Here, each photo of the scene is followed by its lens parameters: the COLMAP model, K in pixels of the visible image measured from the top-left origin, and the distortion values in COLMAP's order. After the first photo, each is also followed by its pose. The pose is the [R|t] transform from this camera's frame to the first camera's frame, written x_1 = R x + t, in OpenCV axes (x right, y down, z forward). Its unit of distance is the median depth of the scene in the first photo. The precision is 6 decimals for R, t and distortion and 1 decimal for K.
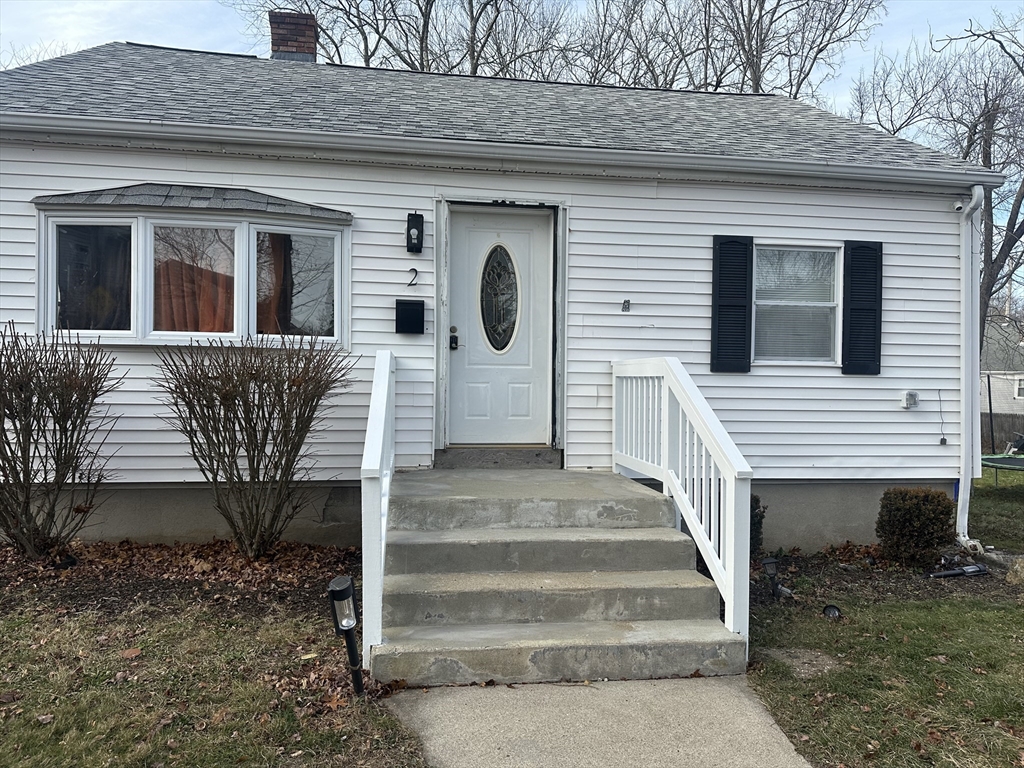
lens RADIAL K [[711.2, 0, 517.2], [0, 711.2, 391.3], [0, 0, 1]] dist [0.078017, -0.083702]
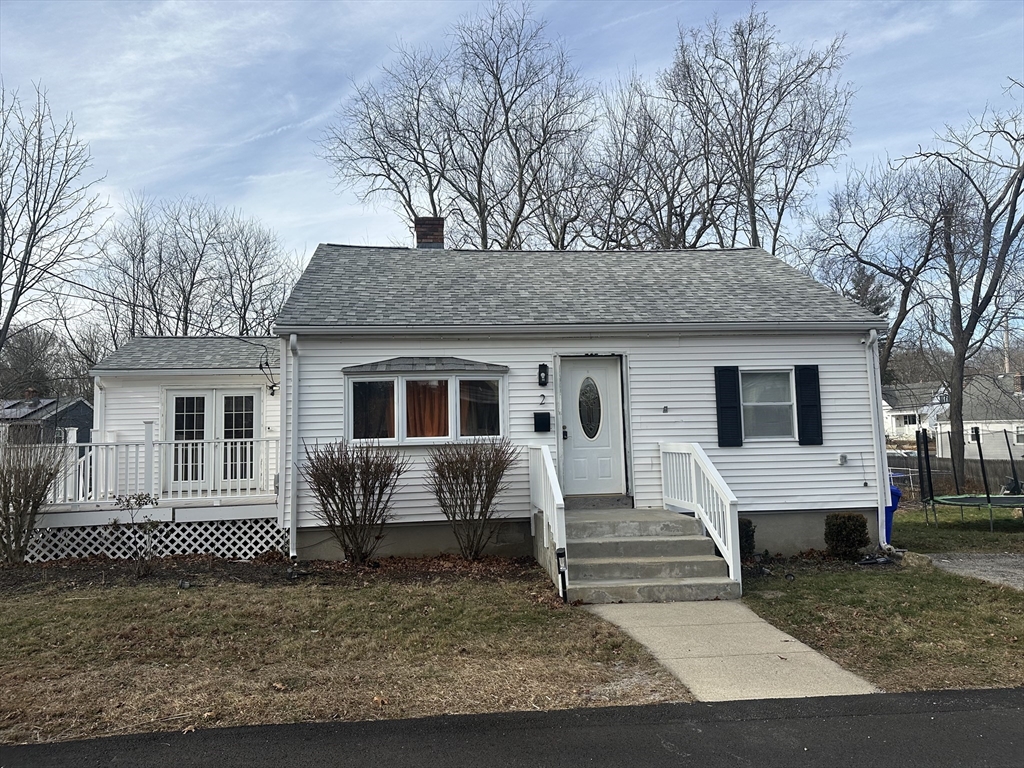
lens RADIAL K [[711.2, 0, 514.0], [0, 711.2, 381.7], [0, 0, 1]] dist [0.078017, -0.083702]
pose [[0.998592, -0.041508, -0.033023, -0.151101], [0.038020, 0.994259, -0.100017, -0.030511], [0.036985, 0.098620, 0.994438, -0.719671]]
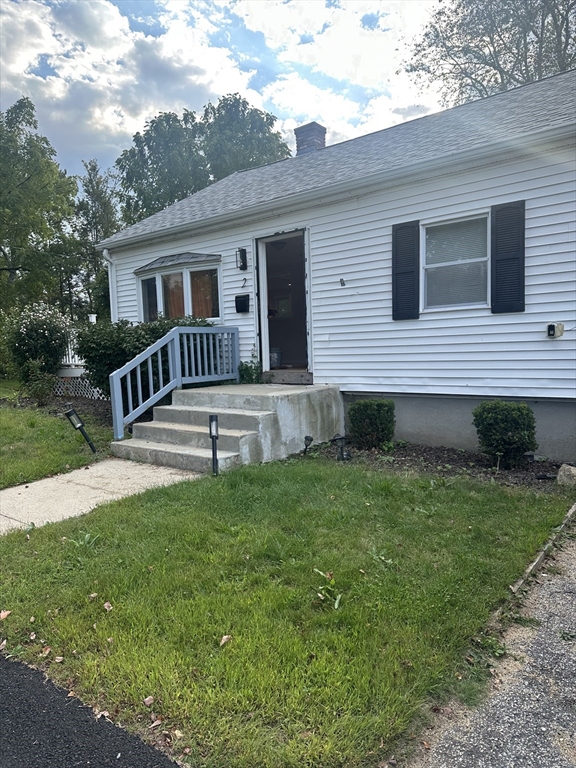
lens RADIAL K [[533.4, 0, 285.9], [0, 533.4, 392.7], [0, 0, 1]] dist [0.078017, -0.083702]
pose [[0.678995, 0.026766, -0.733654, 0.963513], [0.036178, 0.996901, 0.069853, 0.037528], [0.733251, -0.073972, 0.675923, 0.083070]]
